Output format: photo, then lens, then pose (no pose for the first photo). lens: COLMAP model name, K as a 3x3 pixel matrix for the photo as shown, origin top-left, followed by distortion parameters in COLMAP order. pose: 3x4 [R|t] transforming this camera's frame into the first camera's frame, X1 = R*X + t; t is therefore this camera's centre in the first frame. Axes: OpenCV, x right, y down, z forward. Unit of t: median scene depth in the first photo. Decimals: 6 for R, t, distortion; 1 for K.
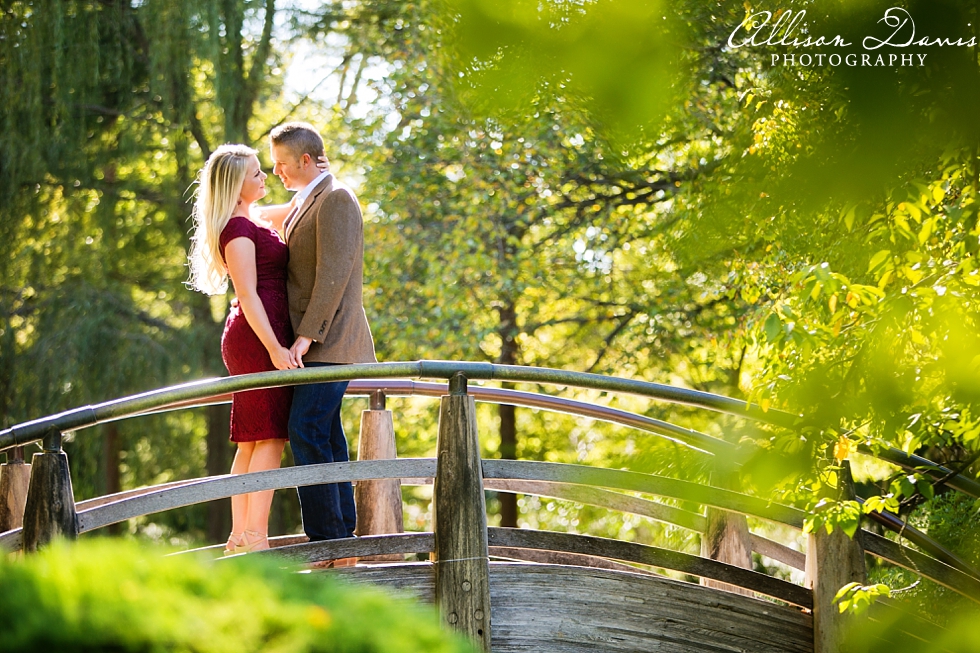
lens RADIAL K [[3536.4, 0, 490.1], [0, 3536.4, 327.9], [0, 0, 1]] dist [0.900164, 0.000000]
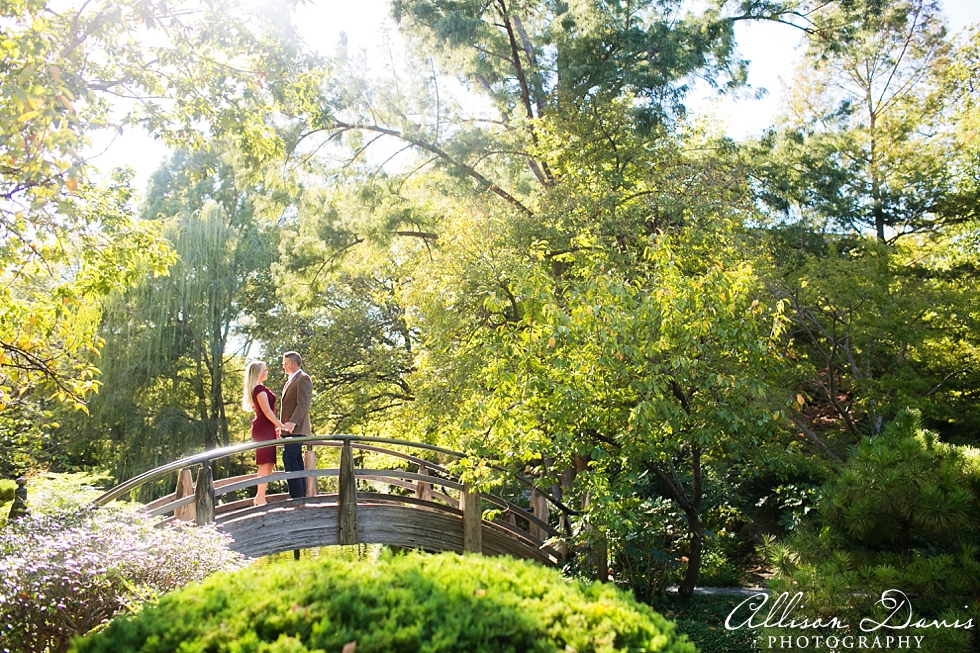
lens RADIAL K [[994.0, 0, 485.3], [0, 994.0, 327.2], [0, 0, 1]] dist [-0.008166, 0.000000]
pose [[0.979277, 0.016044, 0.201889, -0.063840], [0.002706, 0.995732, -0.092253, -0.002728], [-0.202507, 0.090888, 0.975054, 0.172871]]
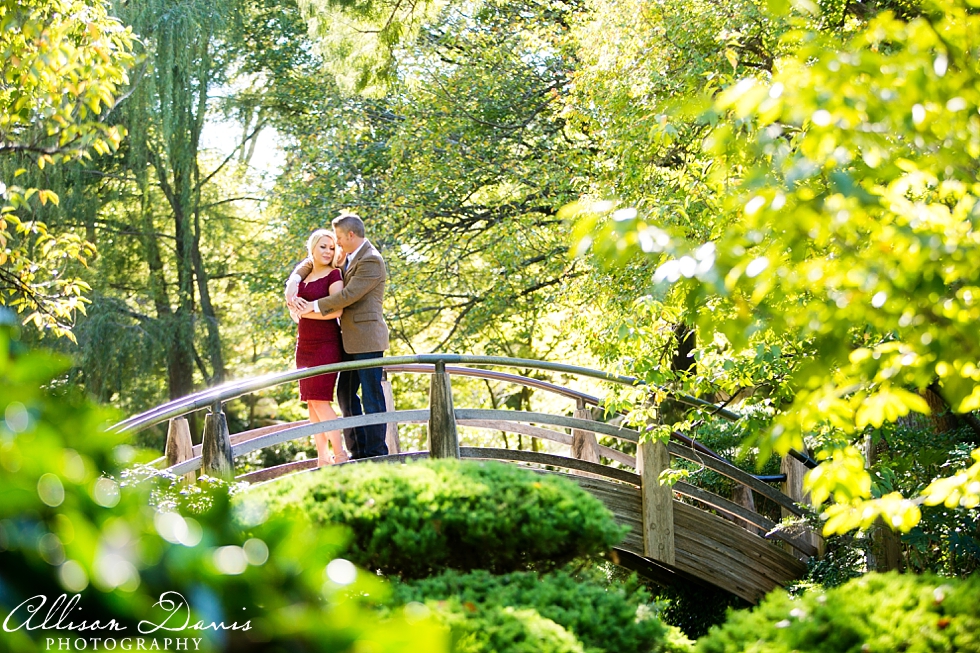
lens RADIAL K [[2539.0, 0, 491.2], [0, 2539.0, 324.4], [0, 0, 1]] dist [0.483269, 0.000000]
pose [[0.997603, -0.031995, 0.061361, -0.060559], [0.031427, 0.999454, 0.010189, -0.017274], [-0.061653, -0.008236, 0.998064, -0.264832]]
